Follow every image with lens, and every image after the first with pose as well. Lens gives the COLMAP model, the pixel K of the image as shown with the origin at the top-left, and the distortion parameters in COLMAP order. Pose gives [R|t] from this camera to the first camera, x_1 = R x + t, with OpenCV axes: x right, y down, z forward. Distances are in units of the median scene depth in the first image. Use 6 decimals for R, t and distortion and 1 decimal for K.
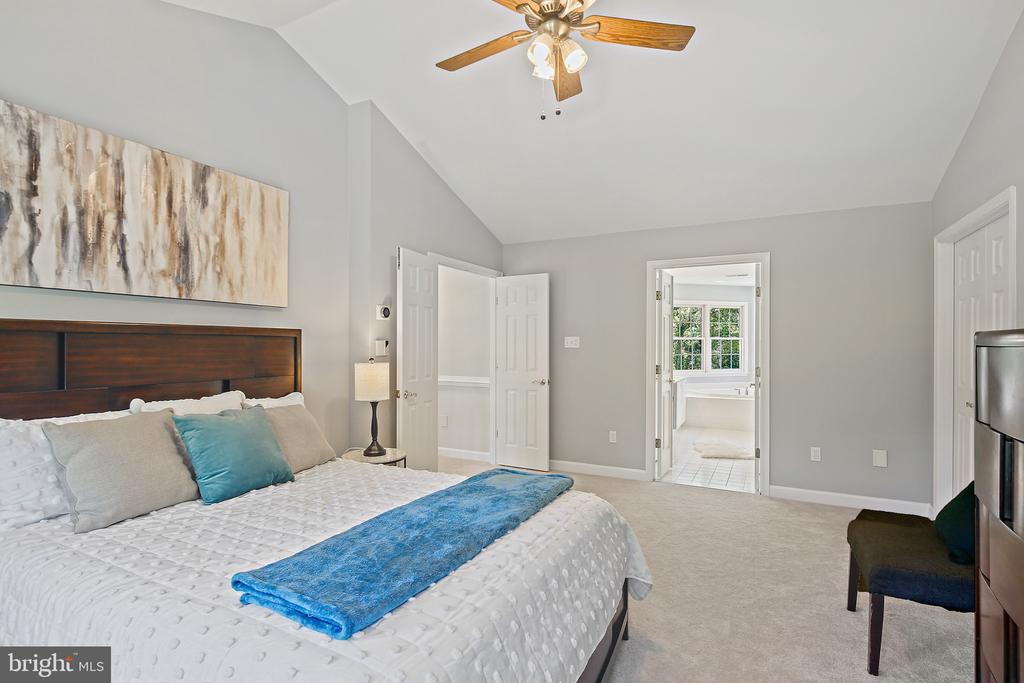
lens RADIAL K [[503.5, 0, 513.6], [0, 503.5, 343.4], [0, 0, 1]] dist [0.002387, -0.002710]
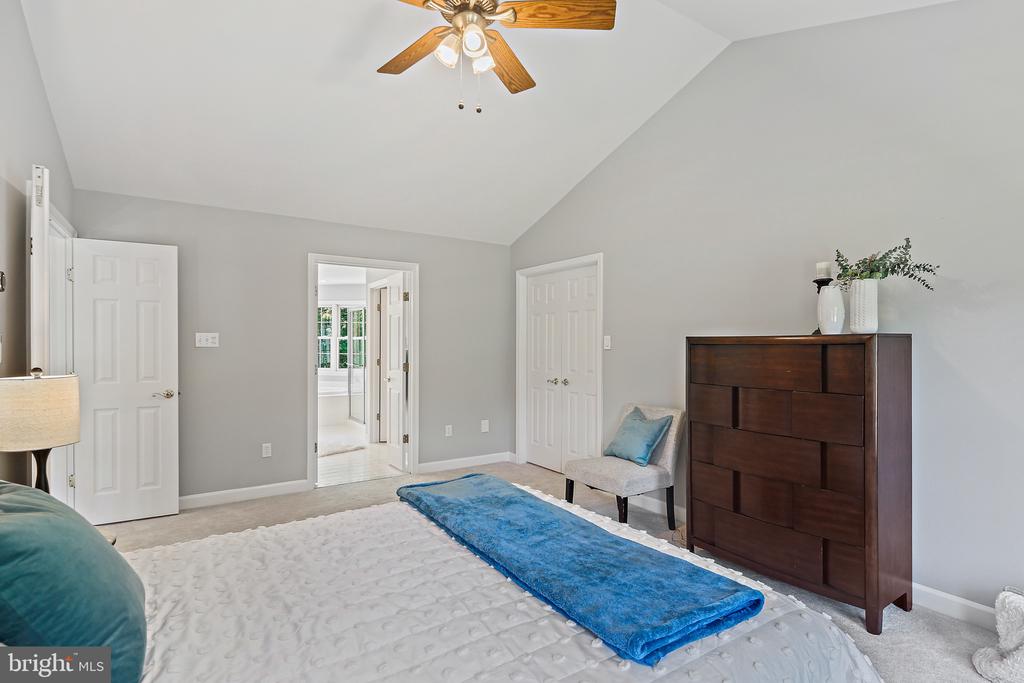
lens RADIAL K [[503.5, 0, 515.4], [0, 503.5, 344.6], [0, 0, 1]] dist [0.002387, -0.002710]
pose [[0.484496, -0.001049, 0.874793, -0.348708], [-0.001872, 0.999996, 0.002235, 0.002504], [-0.874791, -0.002720, 0.484492, 0.209924]]
